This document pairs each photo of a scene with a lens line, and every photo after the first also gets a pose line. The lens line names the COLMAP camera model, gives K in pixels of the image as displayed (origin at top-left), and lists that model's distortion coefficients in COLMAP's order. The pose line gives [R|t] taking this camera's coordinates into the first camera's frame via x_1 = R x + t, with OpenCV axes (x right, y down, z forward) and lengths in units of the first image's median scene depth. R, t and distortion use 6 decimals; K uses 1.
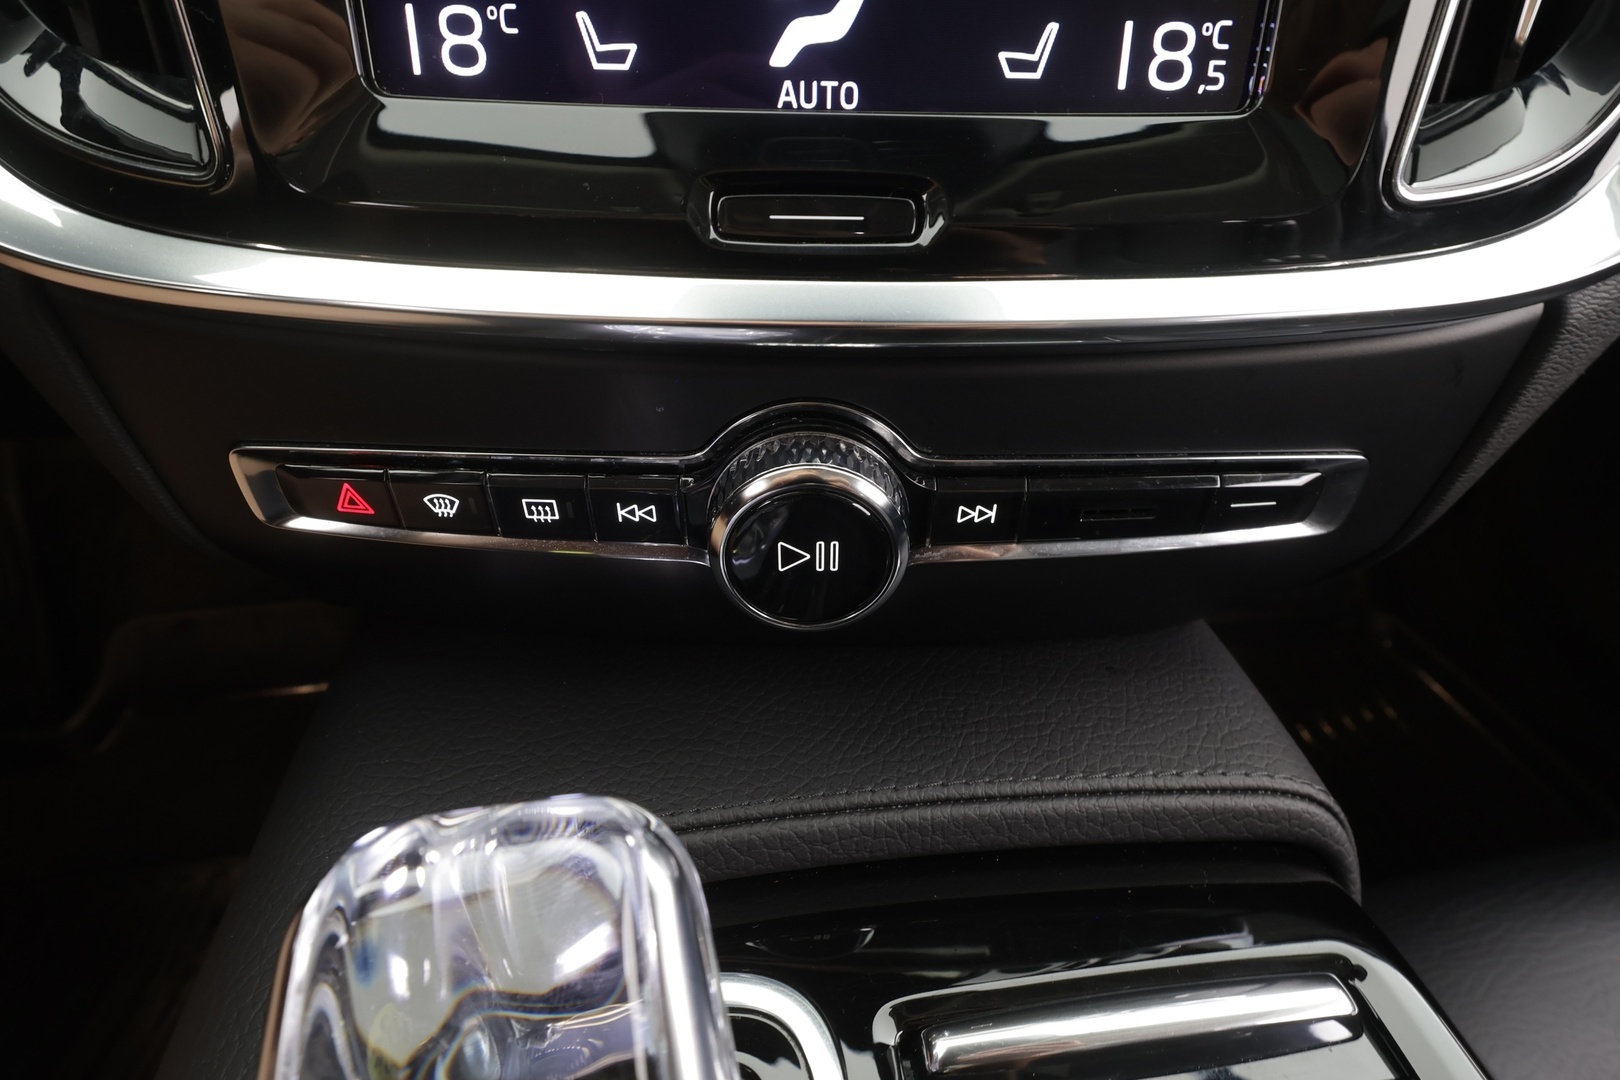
lens RADIAL K [[760.5, 0, 812.2], [0, 760.5, 542.8], [0, 0, 1]] dist [-0.000983, -0.000173]
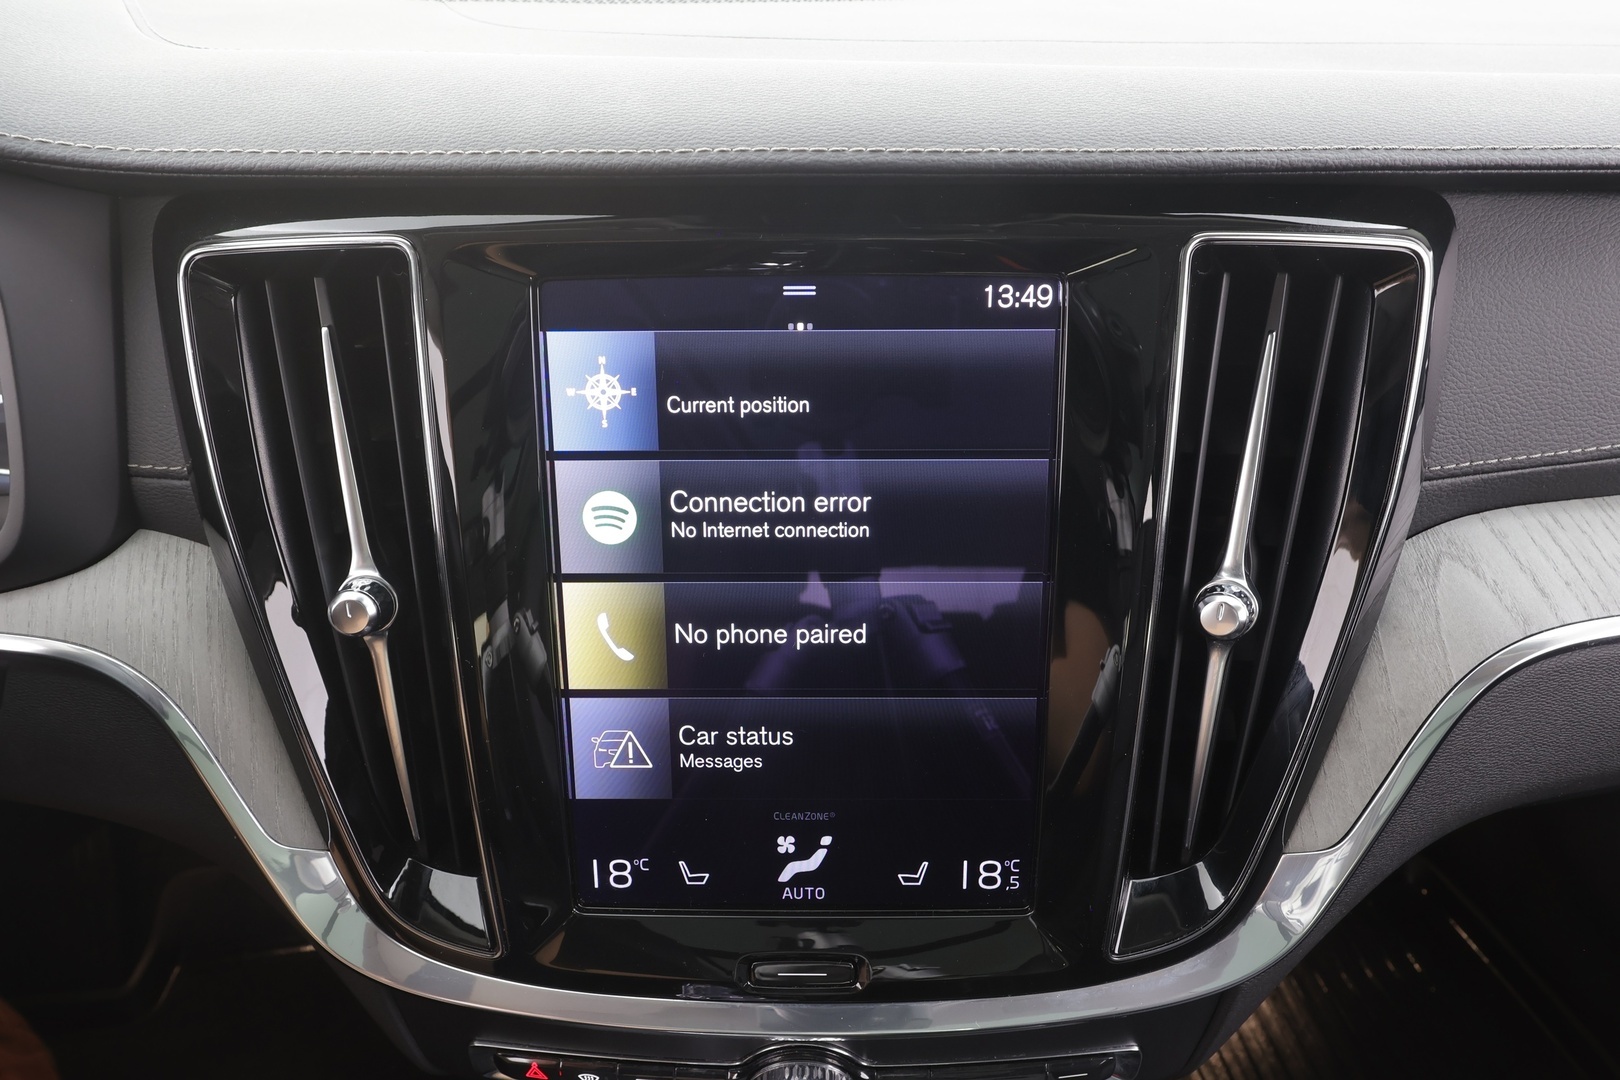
lens RADIAL K [[871.1, 0, 810.8], [0, 871.1, 545.0], [0, 0, 1]] dist [0.002056, -0.000169]
pose [[0.999431, -0.007795, -0.032827, 0.098669], [0.004459, 0.994928, -0.100494, -1.170252], [0.033444, 0.100290, 0.994396, -1.186588]]
